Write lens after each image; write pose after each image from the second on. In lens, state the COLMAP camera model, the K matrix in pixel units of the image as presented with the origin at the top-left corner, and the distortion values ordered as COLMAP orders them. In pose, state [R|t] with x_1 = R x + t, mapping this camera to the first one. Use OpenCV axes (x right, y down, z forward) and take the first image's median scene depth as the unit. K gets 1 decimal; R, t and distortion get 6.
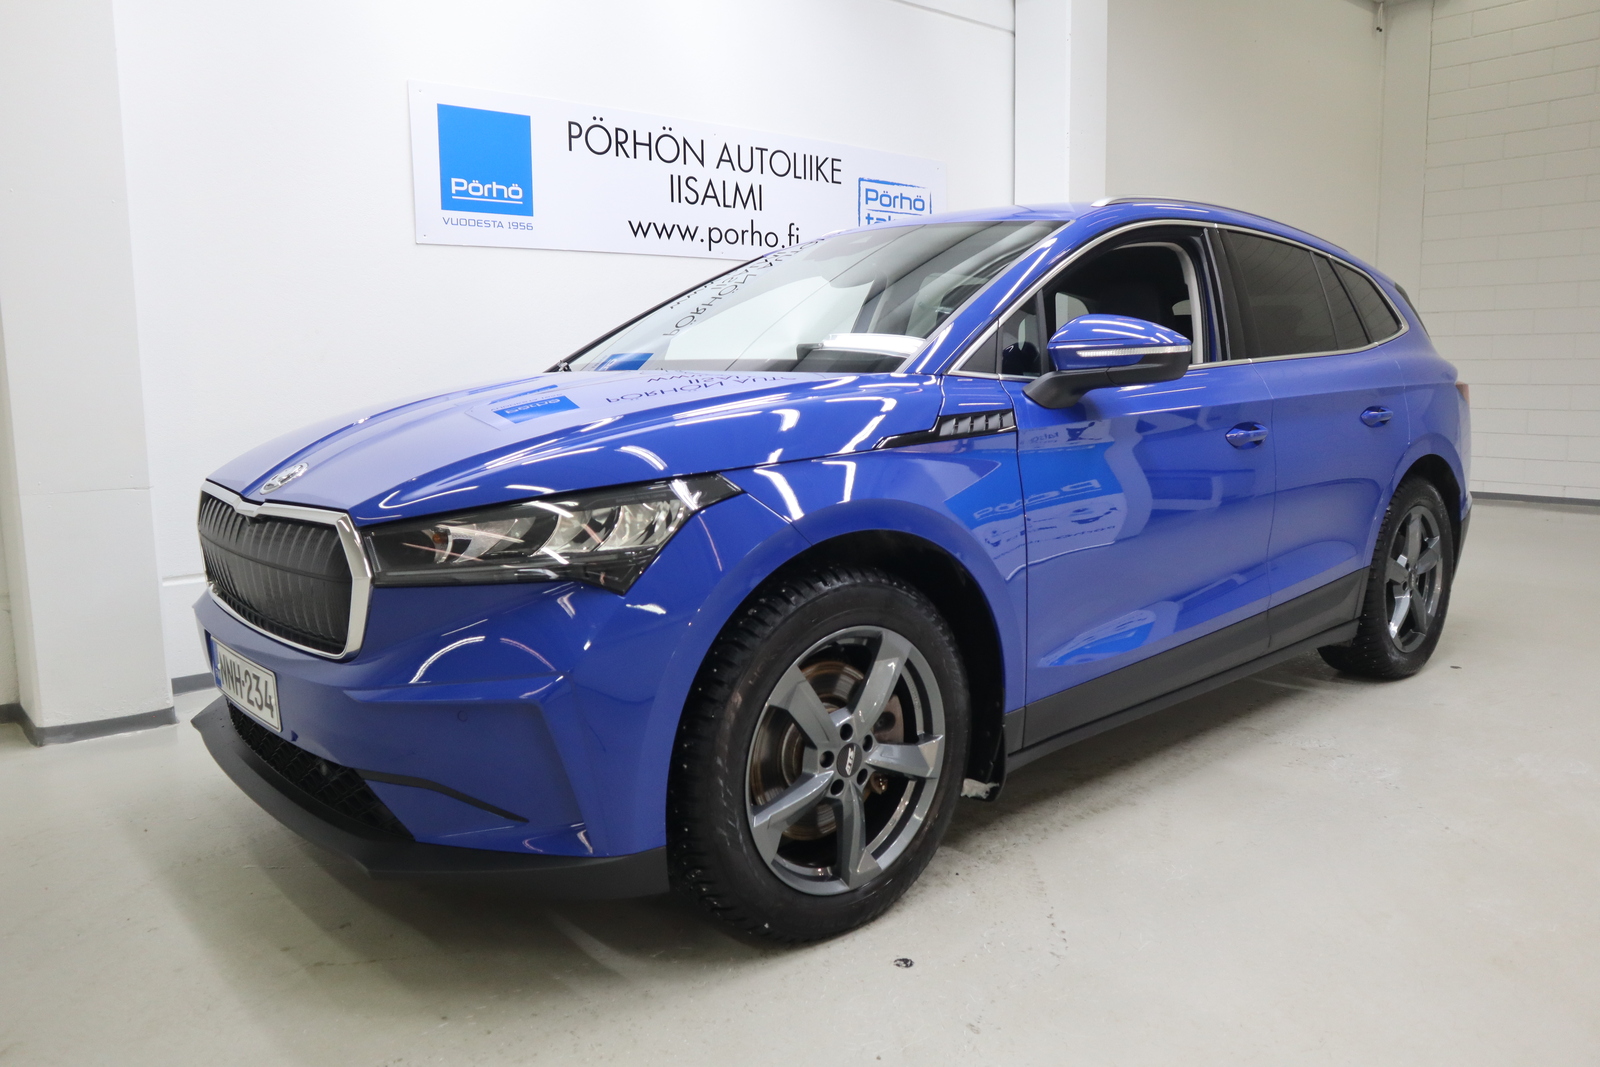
lens RADIAL K [[1183.8, 0, 798.8], [0, 1183.8, 528.6], [0, 0, 1]] dist [-0.075202, 0.011847]
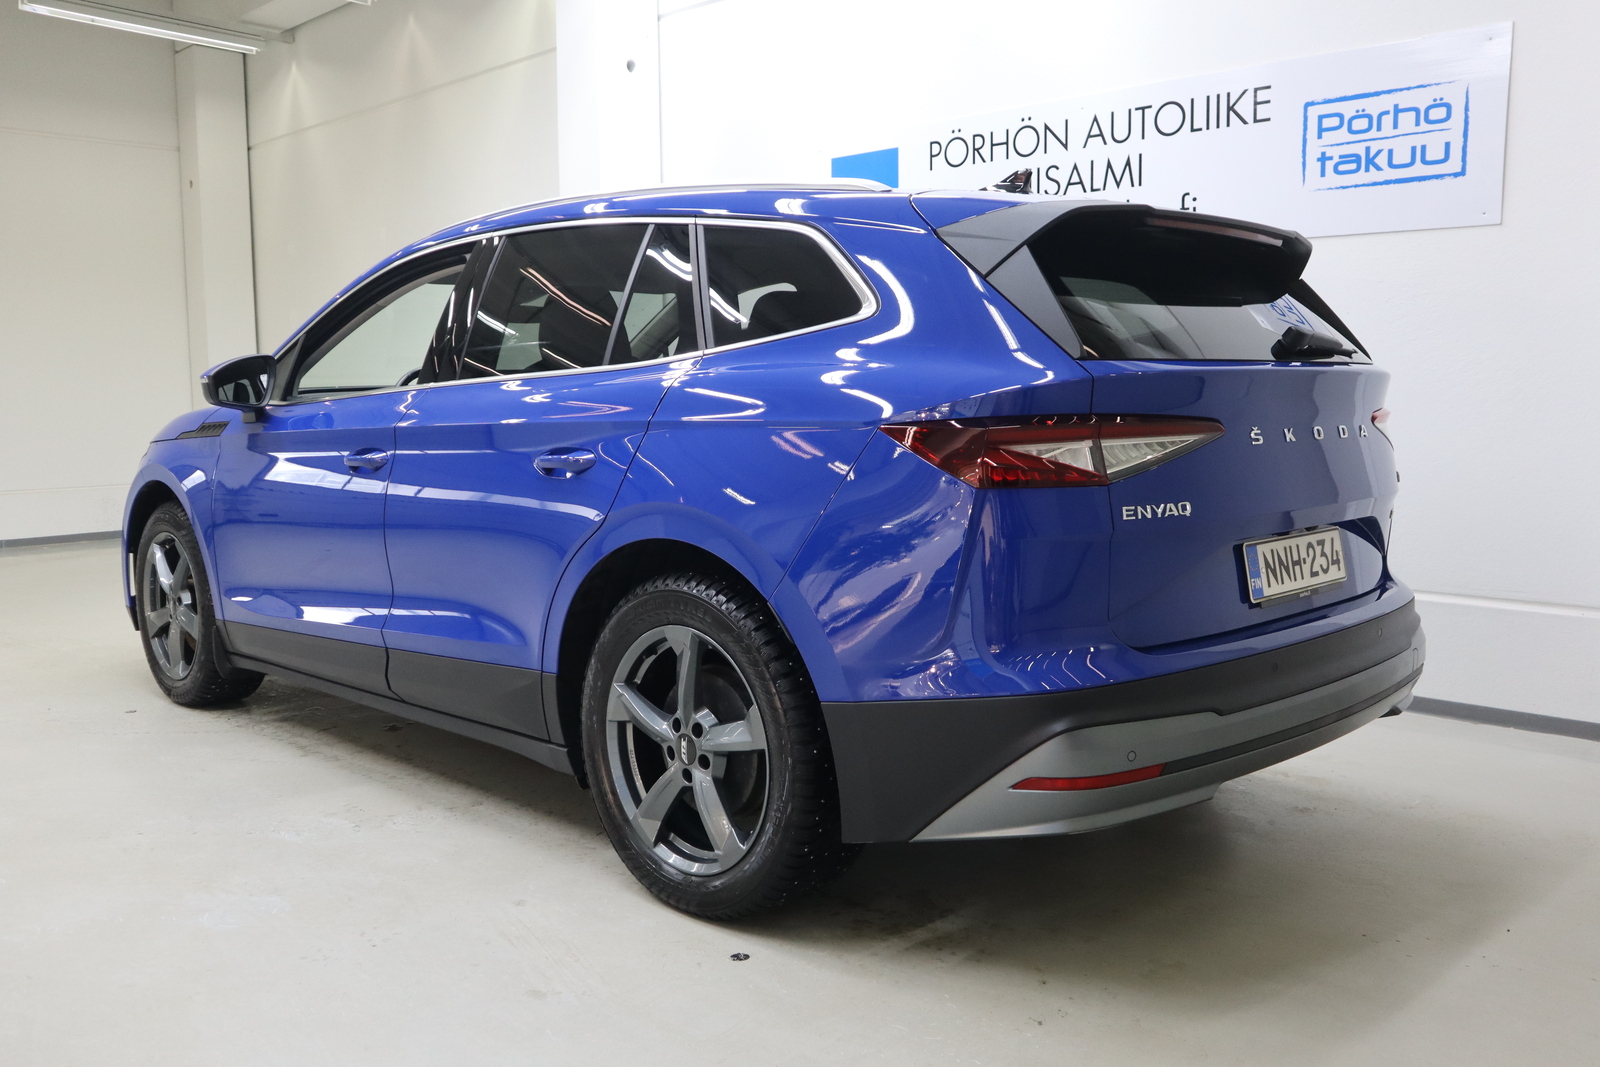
lens RADIAL K [[1359.5, 0, 796.8], [0, 1359.5, 542.0], [0, 0, 1]] dist [-0.052189, 0.033201]
pose [[0.066621, 0.124382, -0.989995, 0.923700], [-0.125636, 0.985348, 0.115343, -0.114064], [0.989837, 0.116694, 0.081272, 0.756016]]
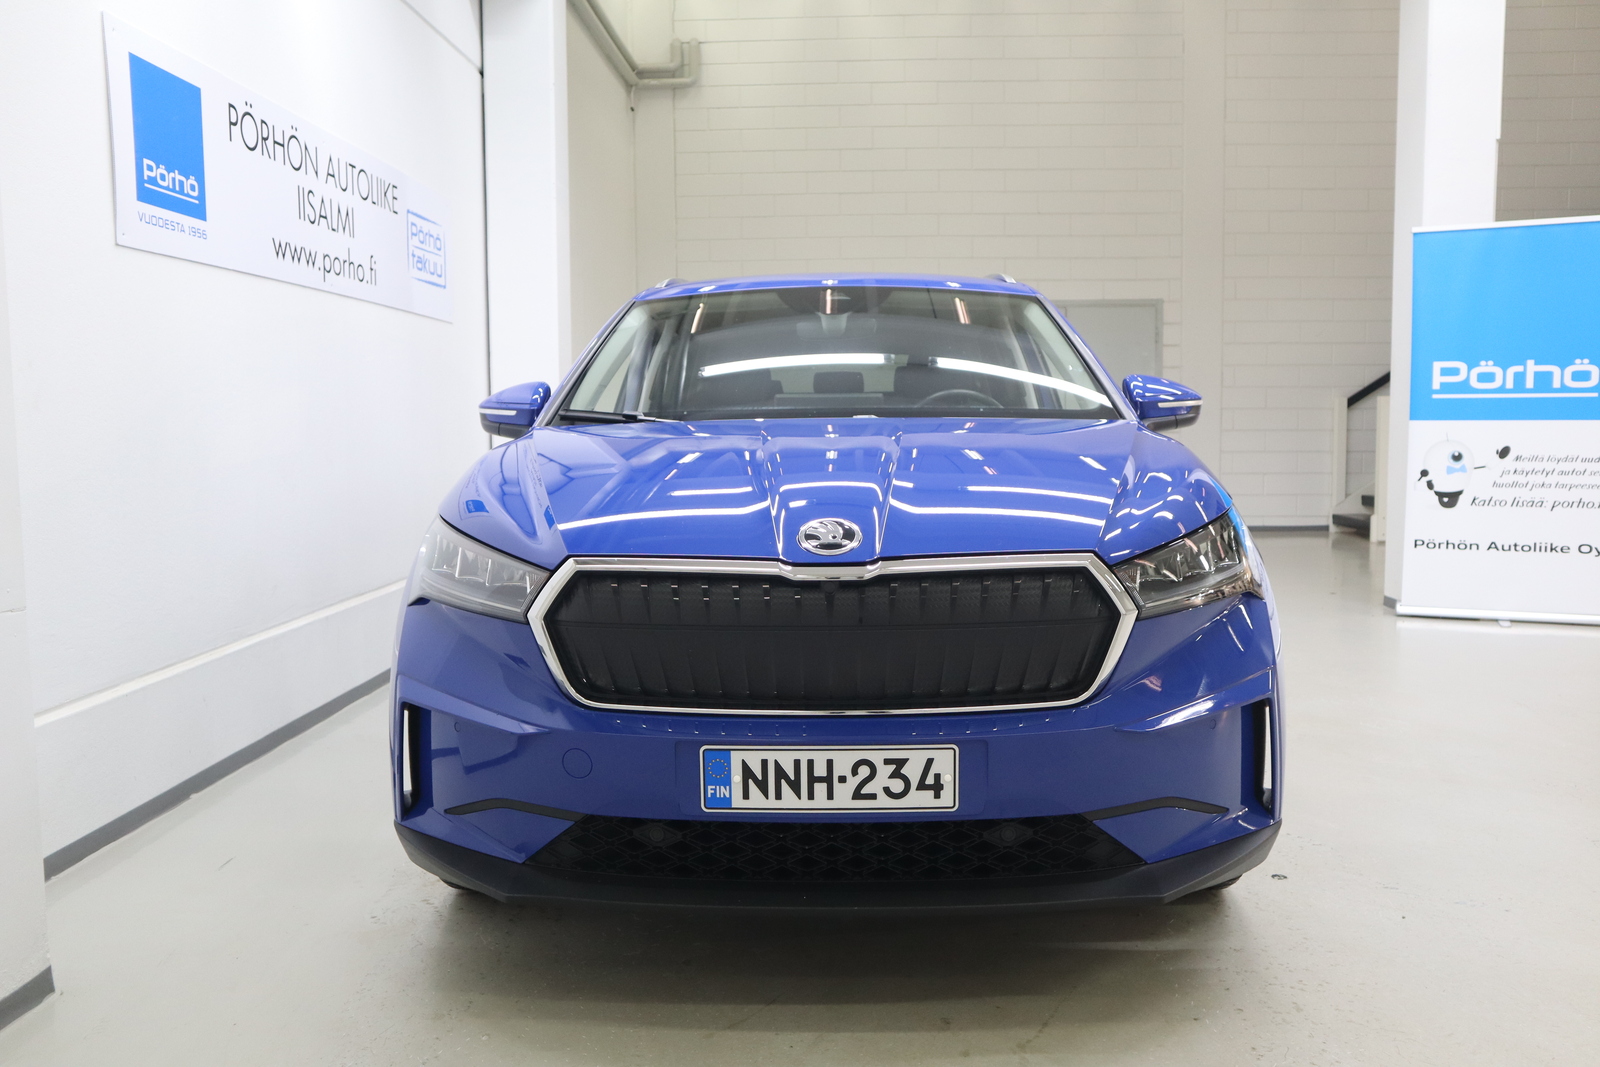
lens RADIAL K [[1288.6, 0, 803.6], [0, 1288.6, 527.8], [0, 0, 1]] dist [-0.040222, 0.004045]
pose [[0.682252, -0.059785, 0.728668, -0.516587], [0.101968, 0.994691, -0.013861, -0.017505], [-0.723971, 0.083758, 0.684727, 0.158672]]
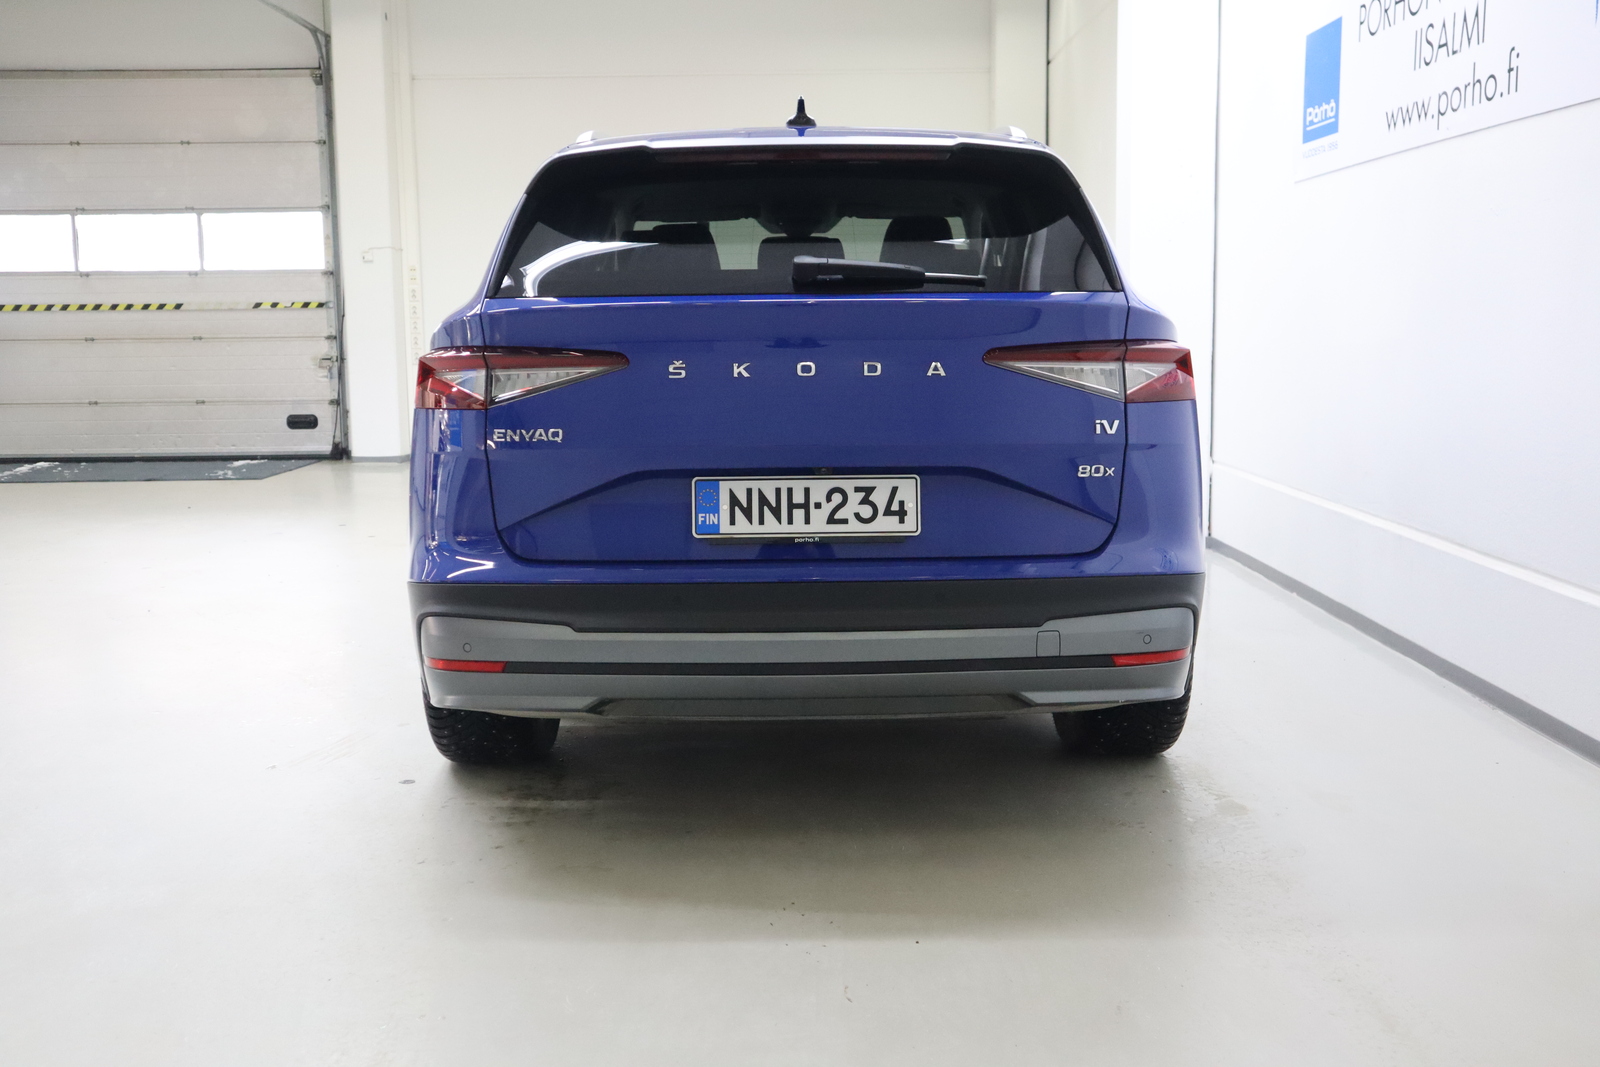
lens RADIAL K [[1591.7, 0, 803.4], [0, 1591.7, 536.5], [0, 0, 1]] dist [-0.014563, 0.000000]
pose [[-0.652669, 0.123273, -0.747547, 0.859526], [-0.081693, 0.969472, 0.231194, -0.193531], [0.753226, 0.211963, -0.622674, 1.350124]]
